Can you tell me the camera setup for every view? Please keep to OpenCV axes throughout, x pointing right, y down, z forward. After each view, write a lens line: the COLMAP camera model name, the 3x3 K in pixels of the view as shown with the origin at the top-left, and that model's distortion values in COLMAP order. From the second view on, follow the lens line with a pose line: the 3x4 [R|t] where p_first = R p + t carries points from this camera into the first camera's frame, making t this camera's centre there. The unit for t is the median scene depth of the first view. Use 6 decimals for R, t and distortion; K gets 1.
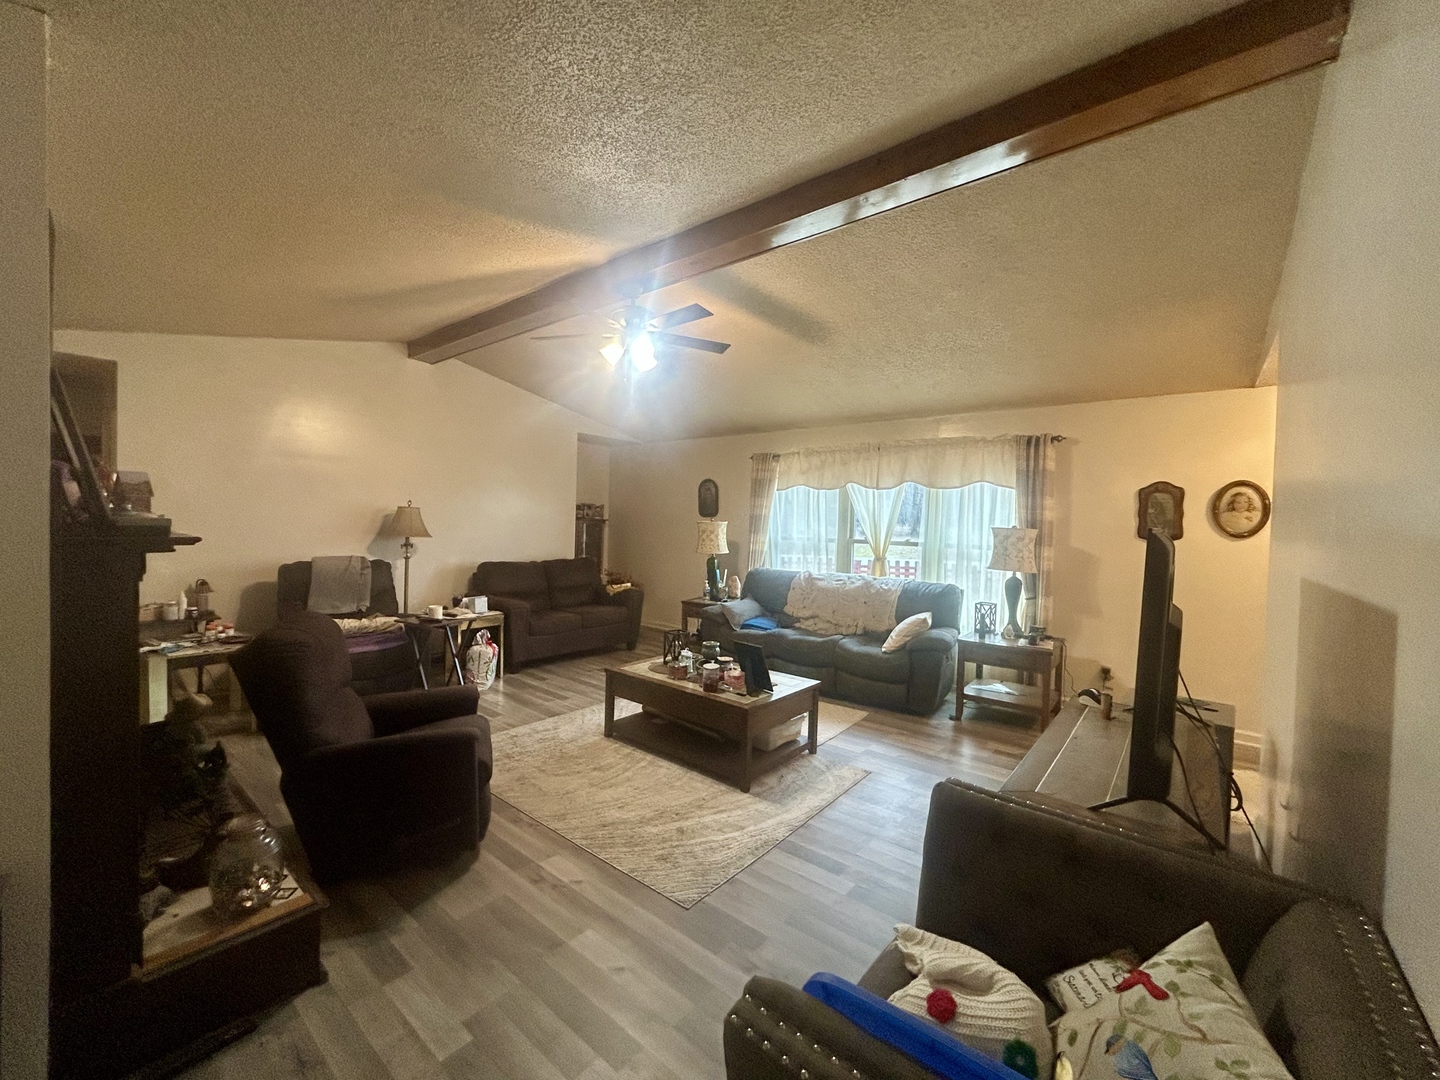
lens RADIAL K [[581.4, 0, 722.7], [0, 581.4, 542.2], [0, 0, 1]] dist [0.000027, -0.000007]
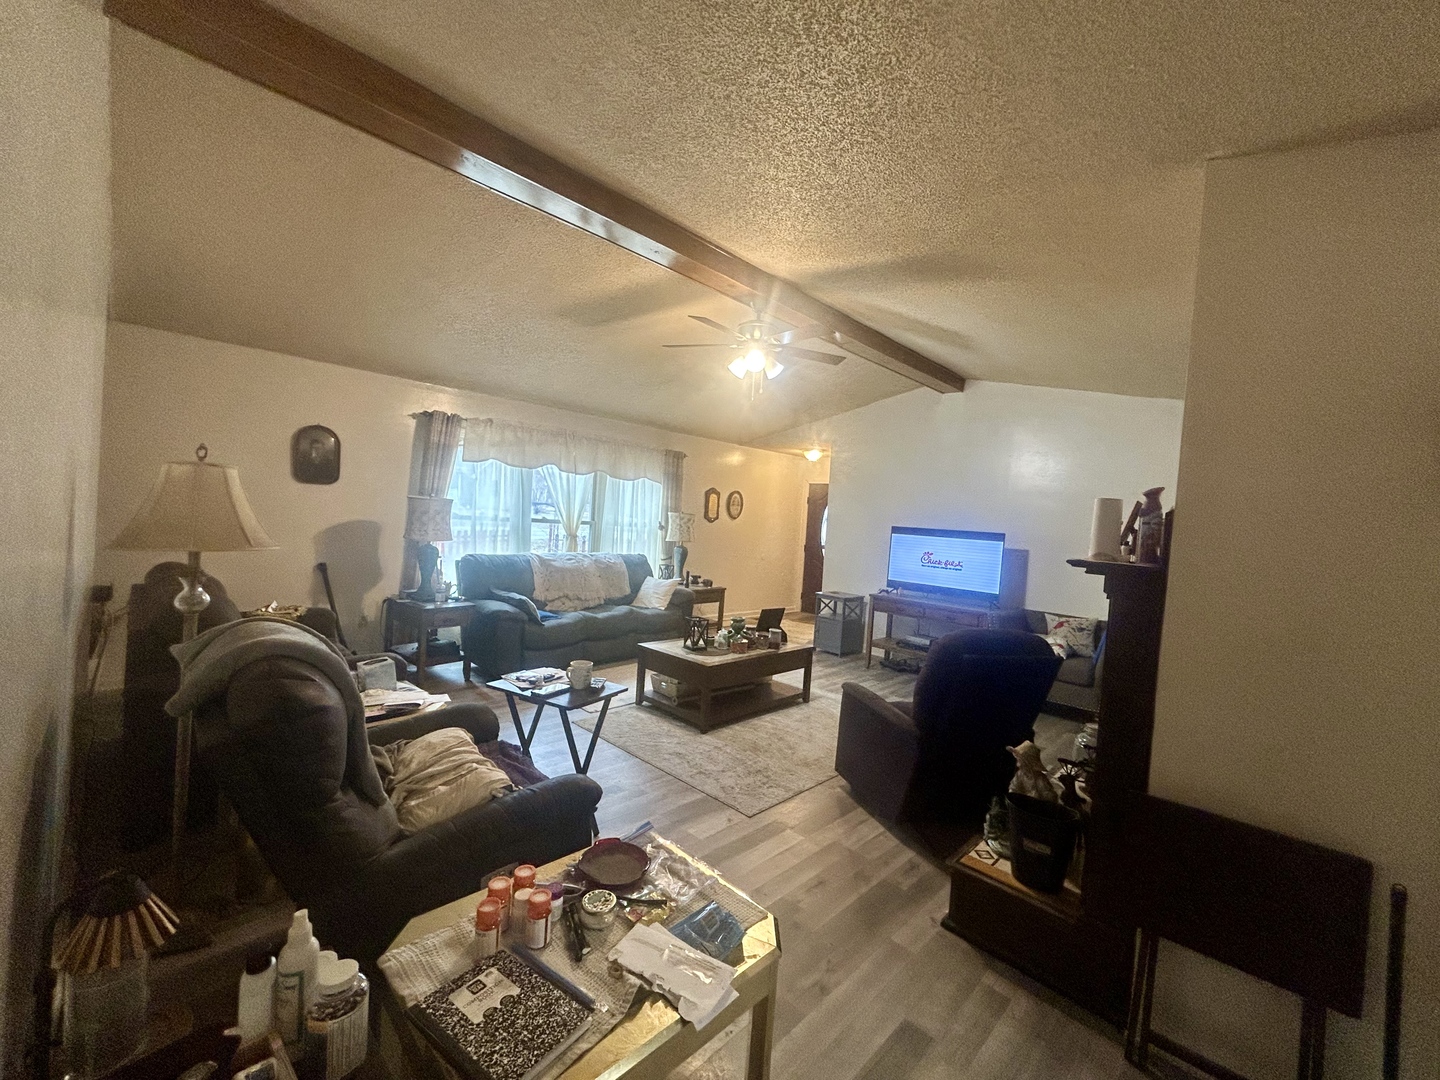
lens RADIAL K [[581.4, 0, 723.3], [0, 581.4, 529.7], [0, 0, 1]] dist [0.000027, -0.000007]
pose [[0.063503, -0.043867, 0.997017, -0.856362], [-0.025672, 0.998631, 0.045573, -0.043959], [-0.997651, -0.028489, 0.062290, 0.664044]]
